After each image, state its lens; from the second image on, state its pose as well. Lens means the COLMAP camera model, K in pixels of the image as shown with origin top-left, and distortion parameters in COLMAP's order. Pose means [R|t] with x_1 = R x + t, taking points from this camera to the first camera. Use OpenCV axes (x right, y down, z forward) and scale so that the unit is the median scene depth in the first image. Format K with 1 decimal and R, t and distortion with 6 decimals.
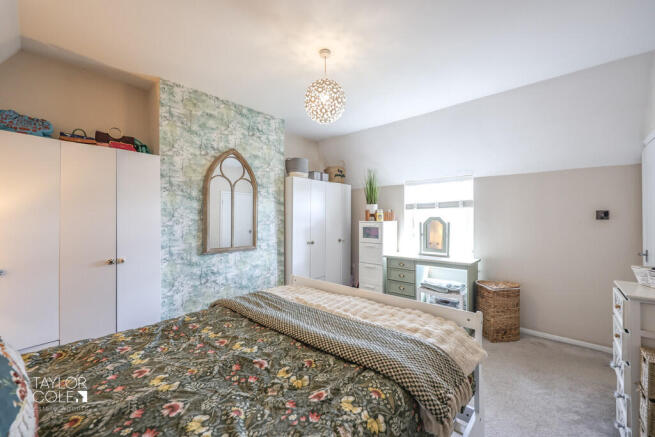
lens RADIAL K [[257.9, 0, 330.8], [0, 257.9, 218.4], [0, 0, 1]] dist [0.000069, 0.000226]
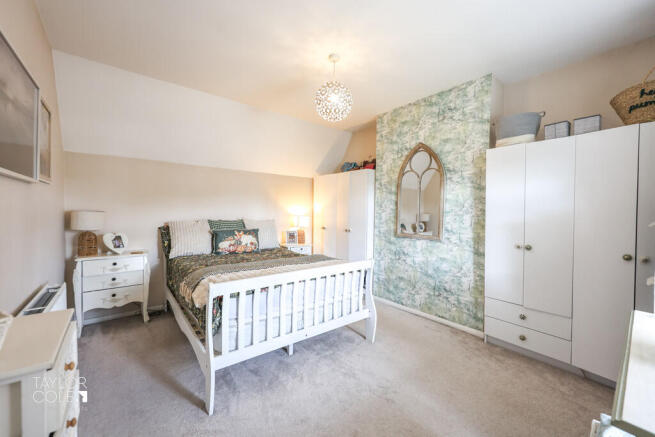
lens RADIAL K [[257.9, 0, 328.3], [0, 257.9, 214.1], [0, 0, 1]] dist [0.000069, 0.000226]
pose [[-0.145890, 0.018954, -0.989119, 0.716305], [-0.002352, 0.999807, 0.019506, 0.005085], [0.989298, 0.005172, -0.145817, 0.752743]]
